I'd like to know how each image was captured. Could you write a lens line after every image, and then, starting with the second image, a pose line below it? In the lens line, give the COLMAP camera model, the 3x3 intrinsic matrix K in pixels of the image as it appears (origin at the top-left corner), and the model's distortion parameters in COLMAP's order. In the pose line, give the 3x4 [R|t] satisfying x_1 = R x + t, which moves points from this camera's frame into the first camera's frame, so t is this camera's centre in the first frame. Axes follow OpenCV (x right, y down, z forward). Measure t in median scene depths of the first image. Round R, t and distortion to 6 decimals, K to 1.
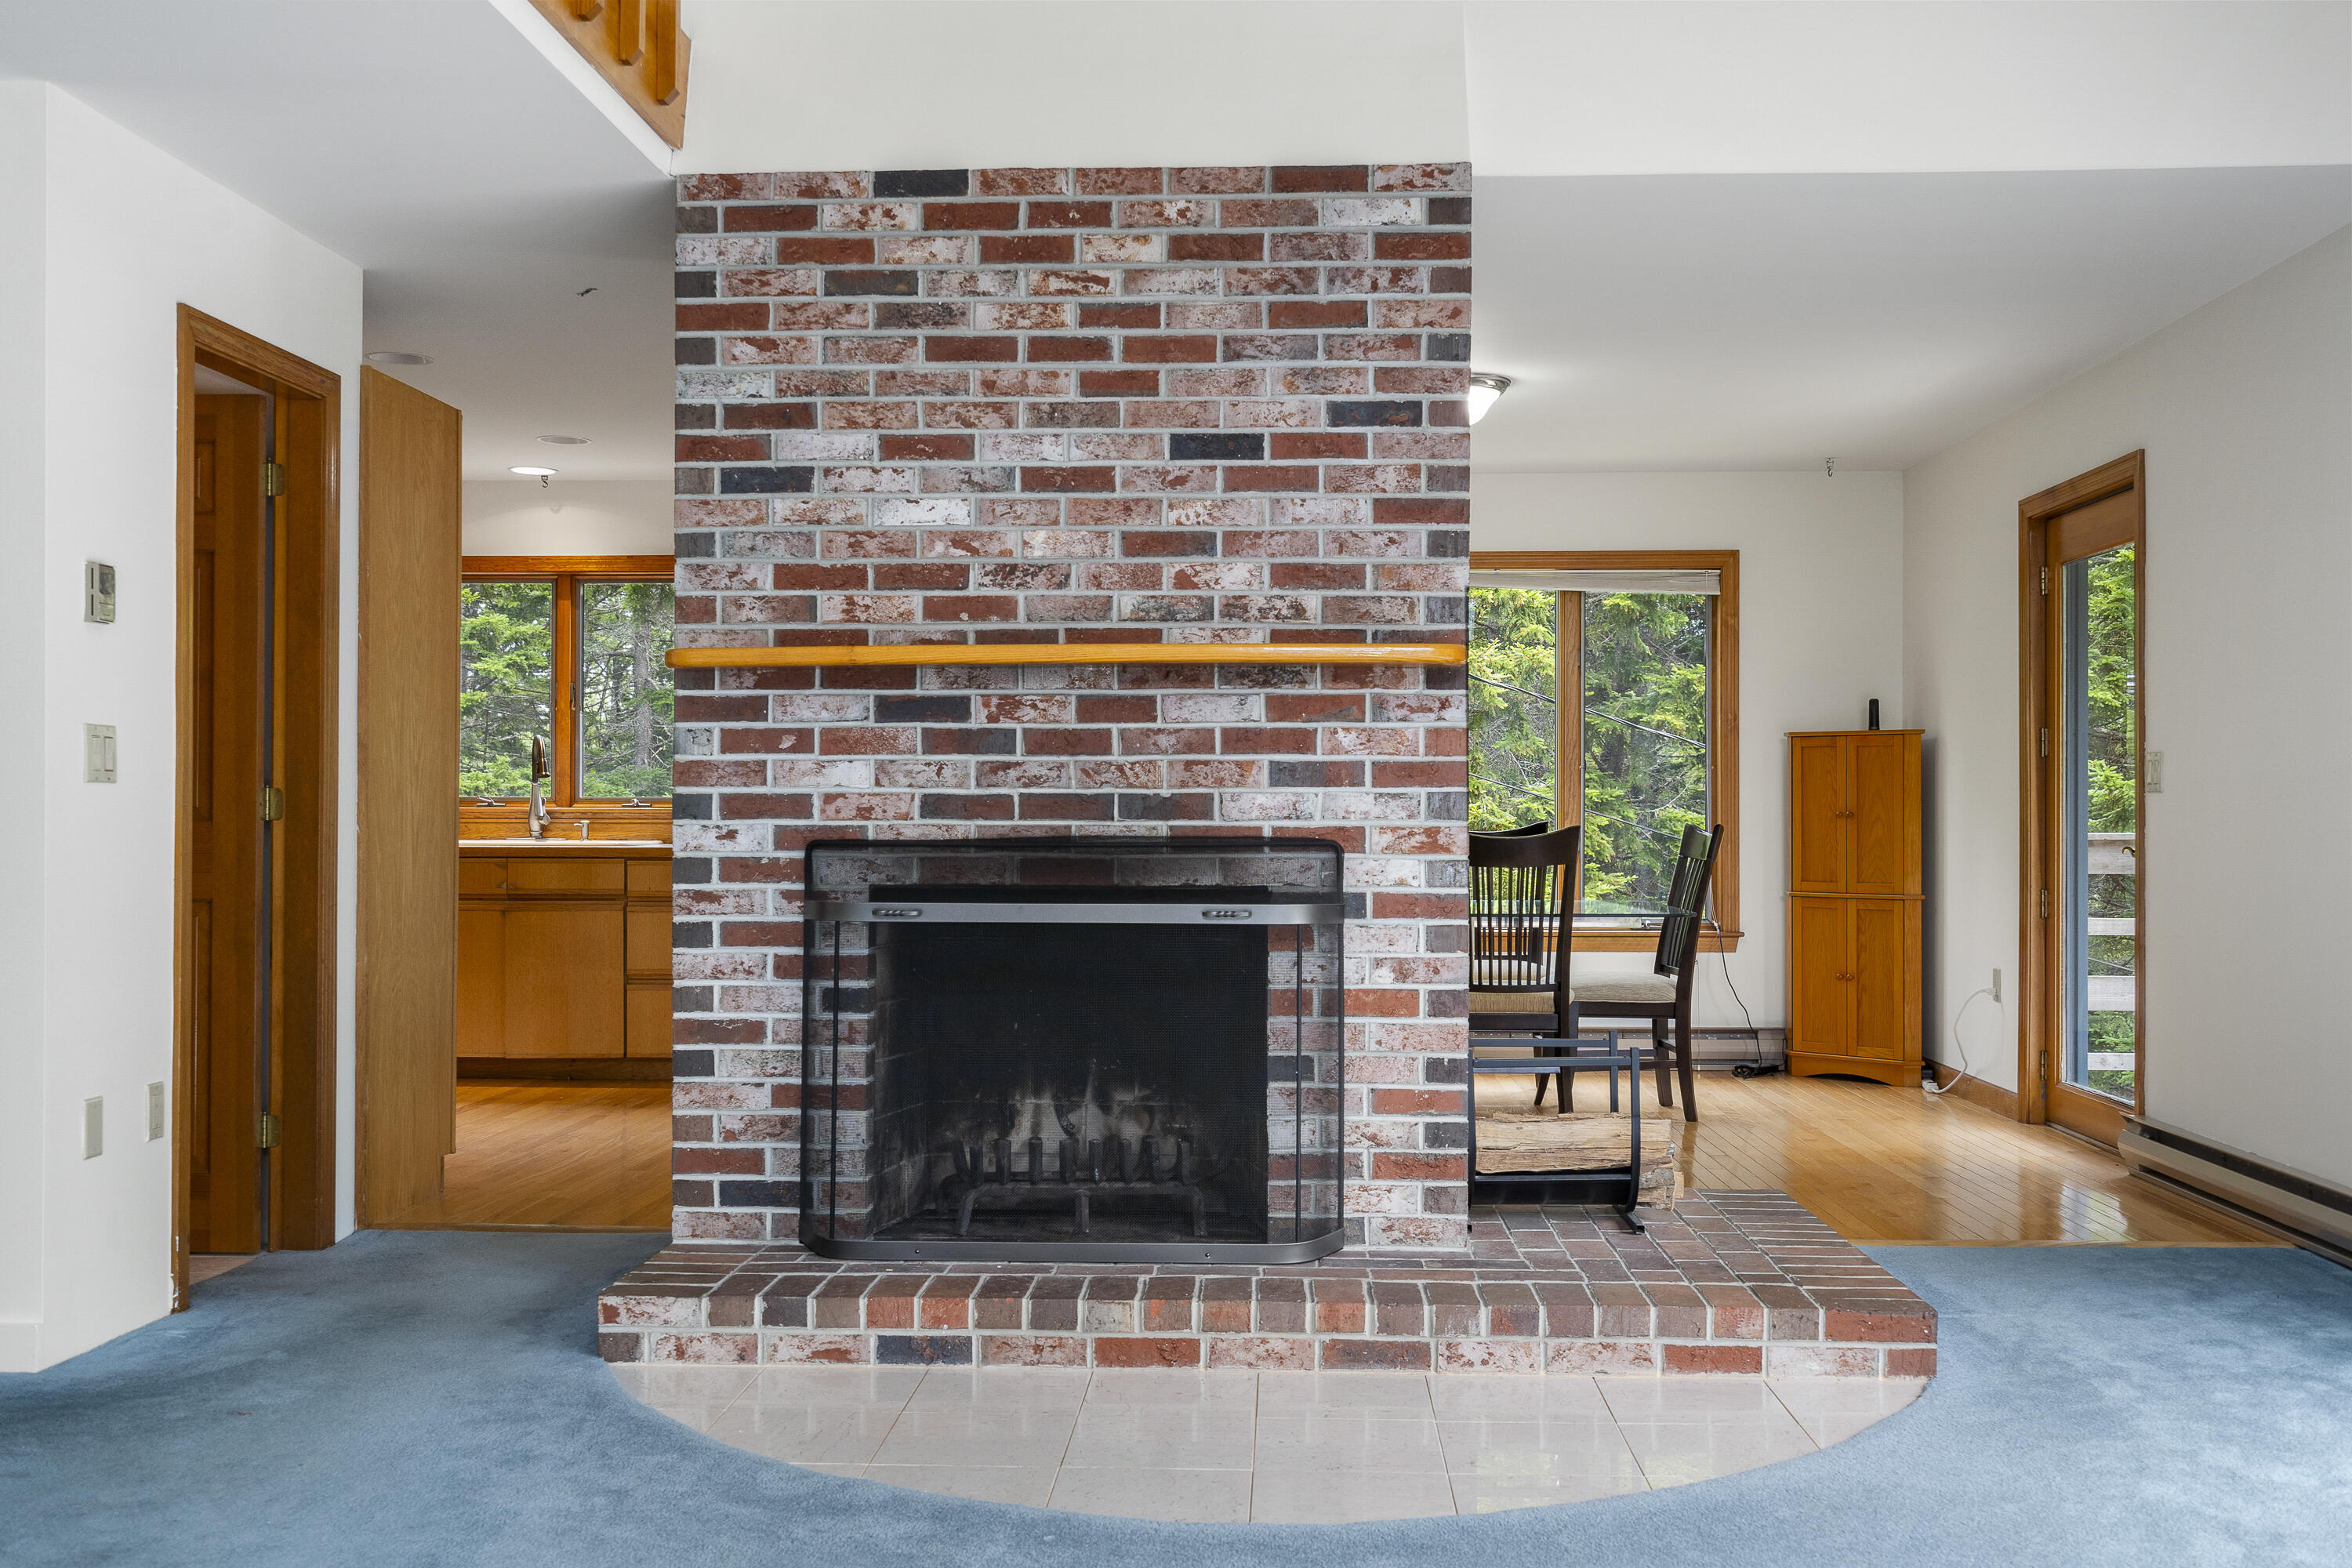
lens RADIAL K [[2293.0, 0, 1176.0], [0, 2293.0, 801.3], [0, 0, 1]] dist [-0.014282, 0.000000]
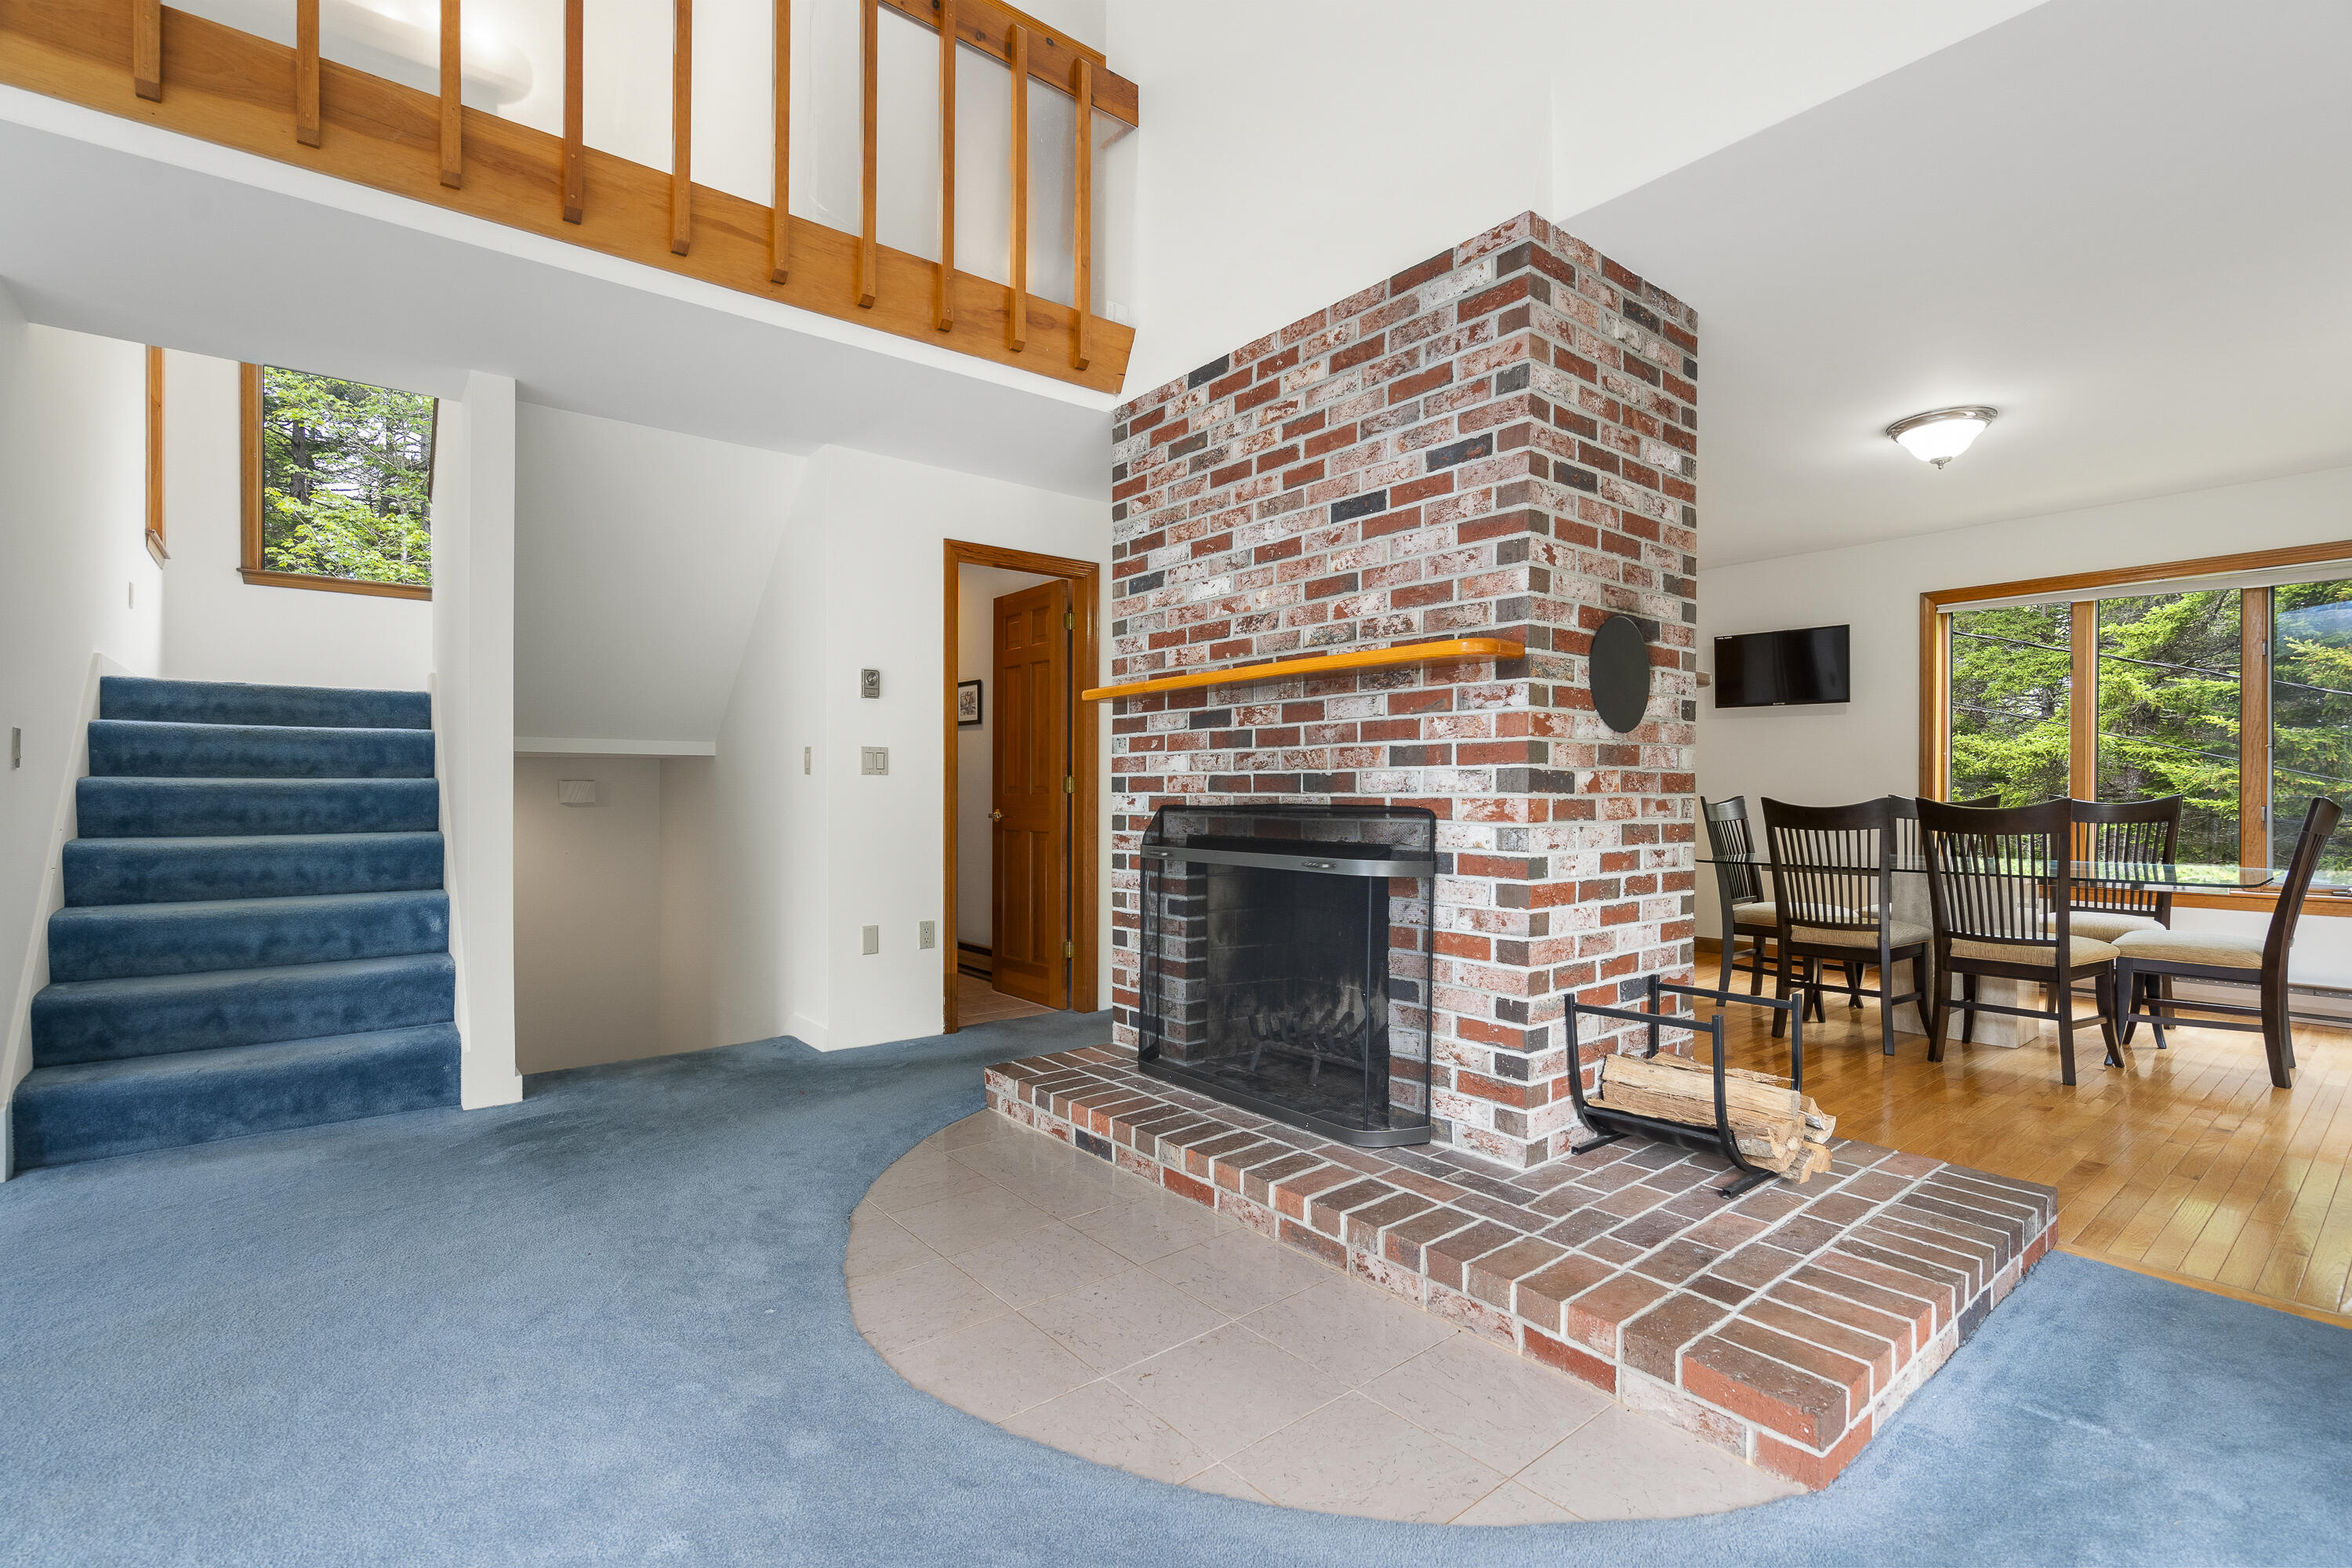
lens RADIAL K [[1064.5, 0, 1165.7], [0, 1064.5, 792.0], [0, 0, 1]] dist [-0.013053, 0.001172]
pose [[0.665681, -0.000559, -0.746237, 0.397993], [0.005433, 0.999977, 0.004097, 0.004808], [0.746217, -0.006782, 0.665668, 0.514677]]
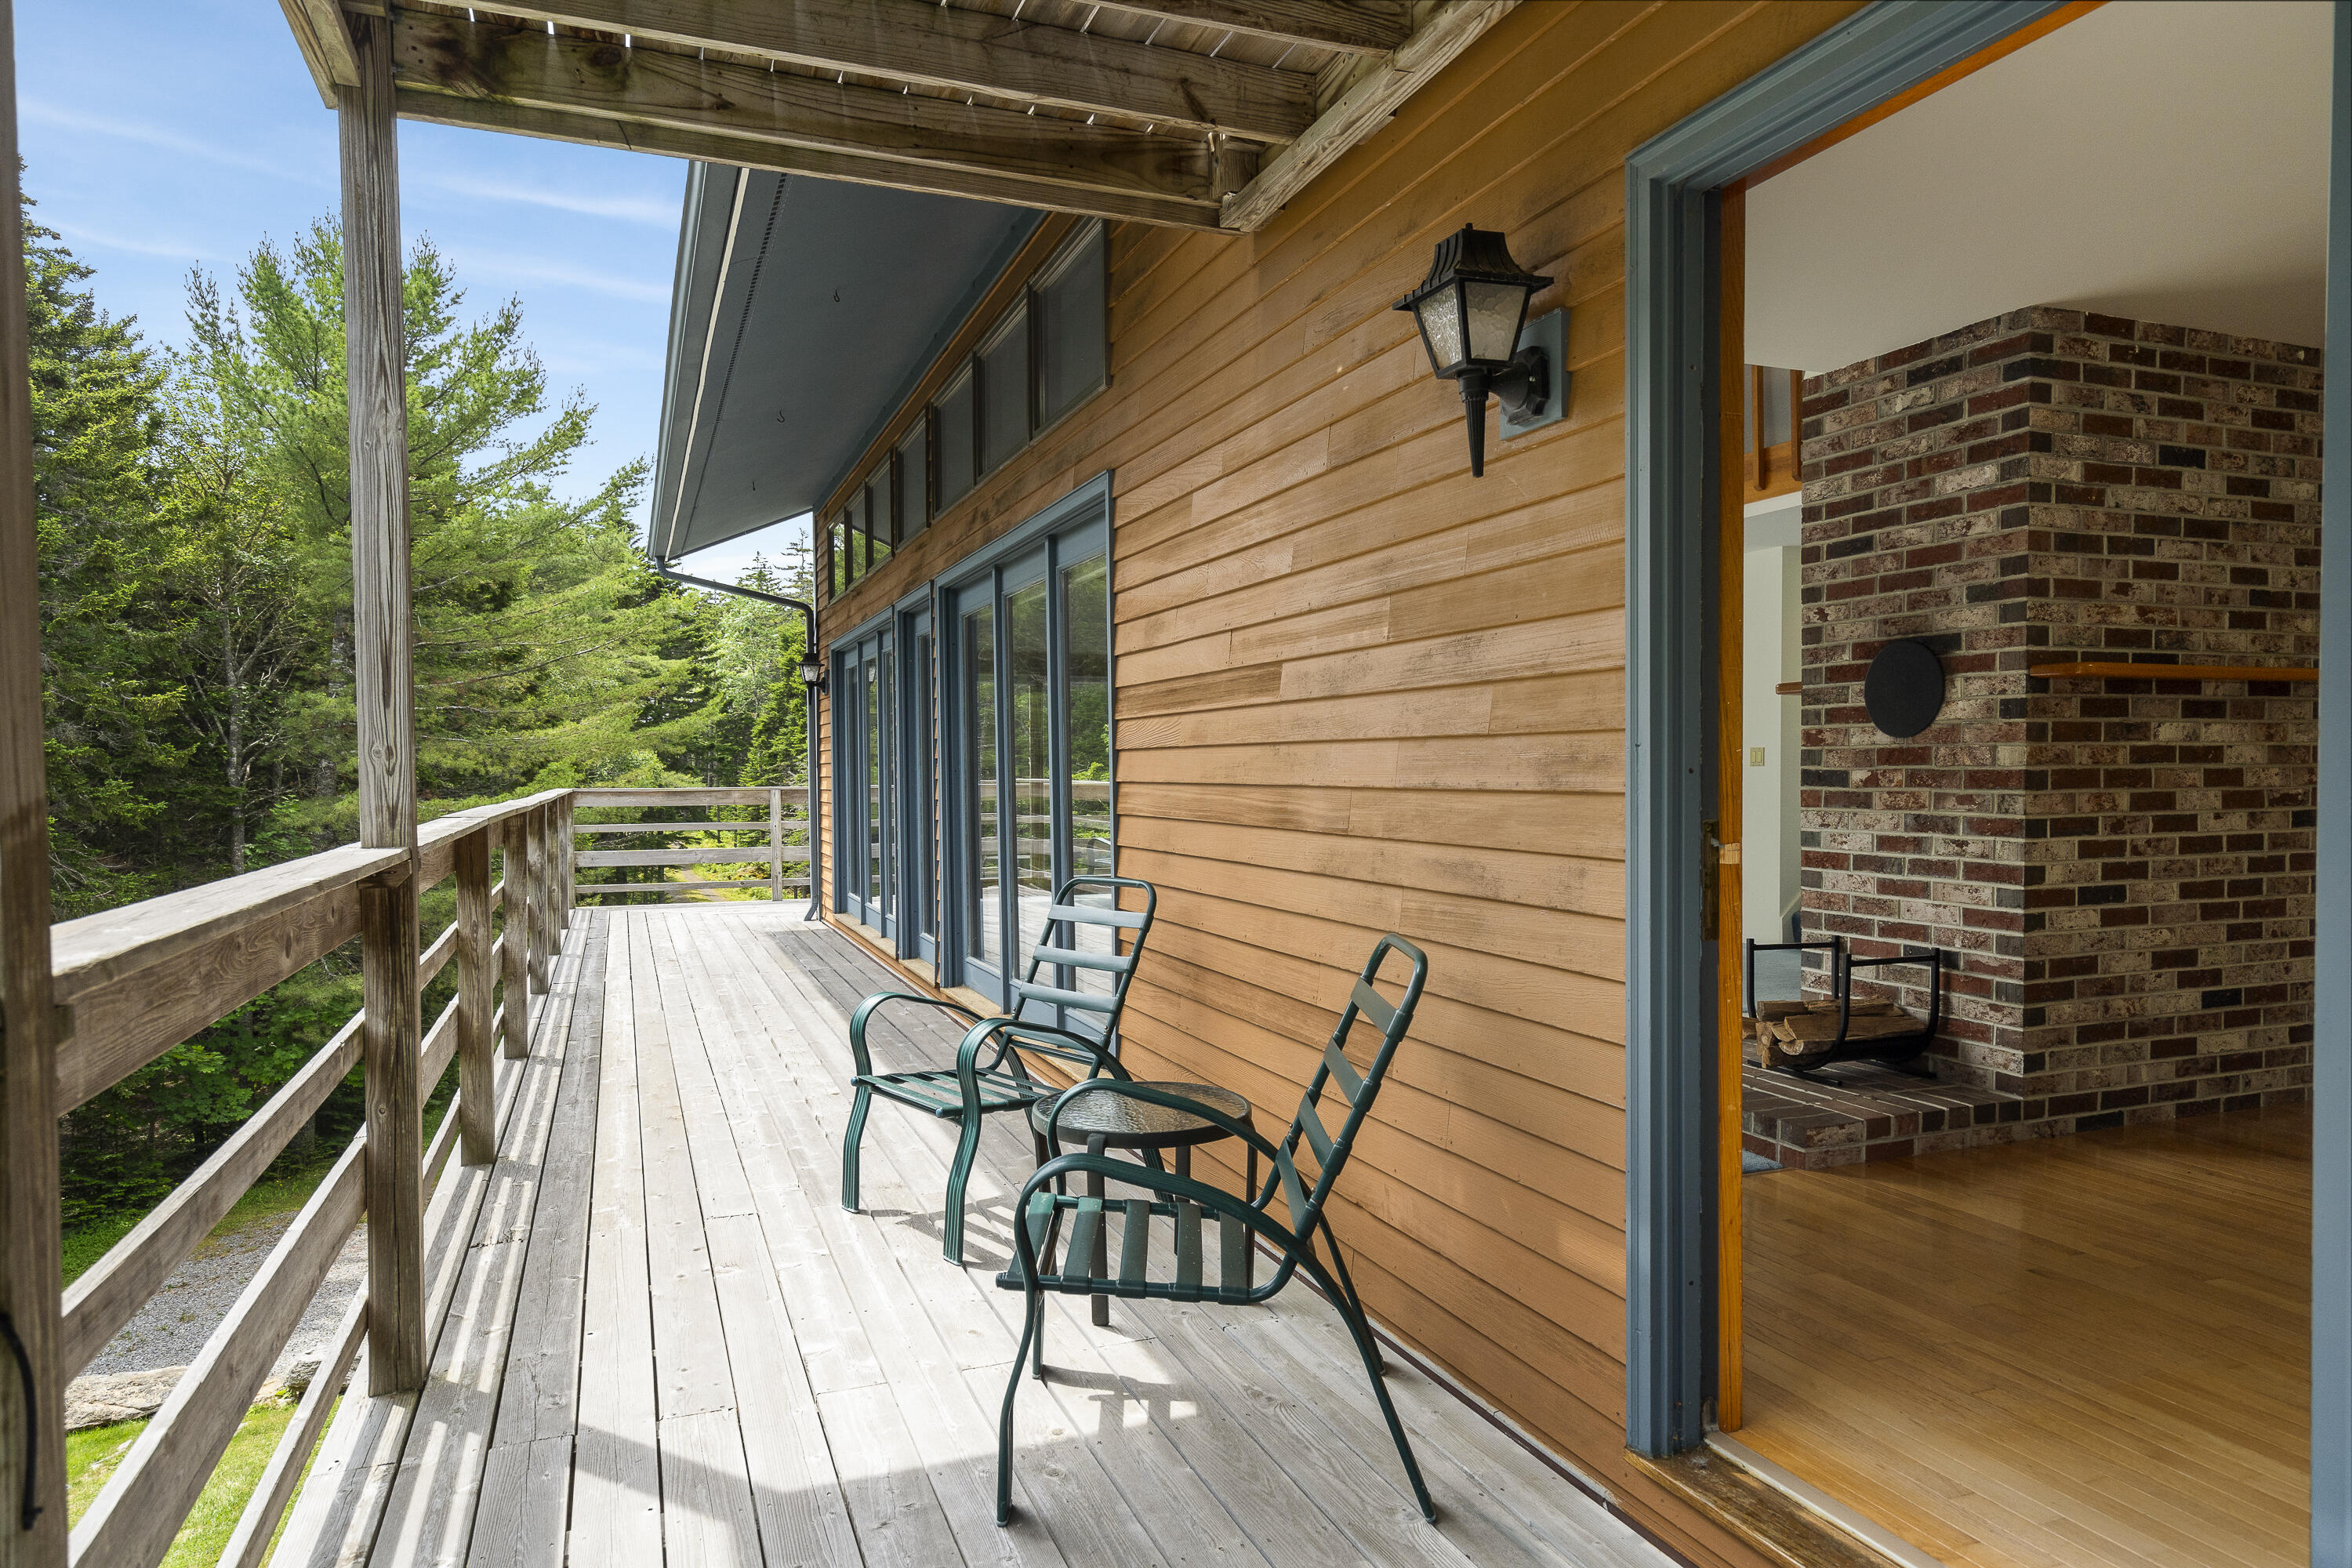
lens RADIAL K [[1425.1, 0, 1165.6], [0, 1425.1, 797.0], [0, 0, 1]] dist [0.003896, 0.000993]
pose [[-0.918035, 0.009859, -0.396378, 0.963543], [0.004755, 0.999893, 0.013856, -0.000224], [0.396472, 0.010836, -0.917983, 1.791424]]
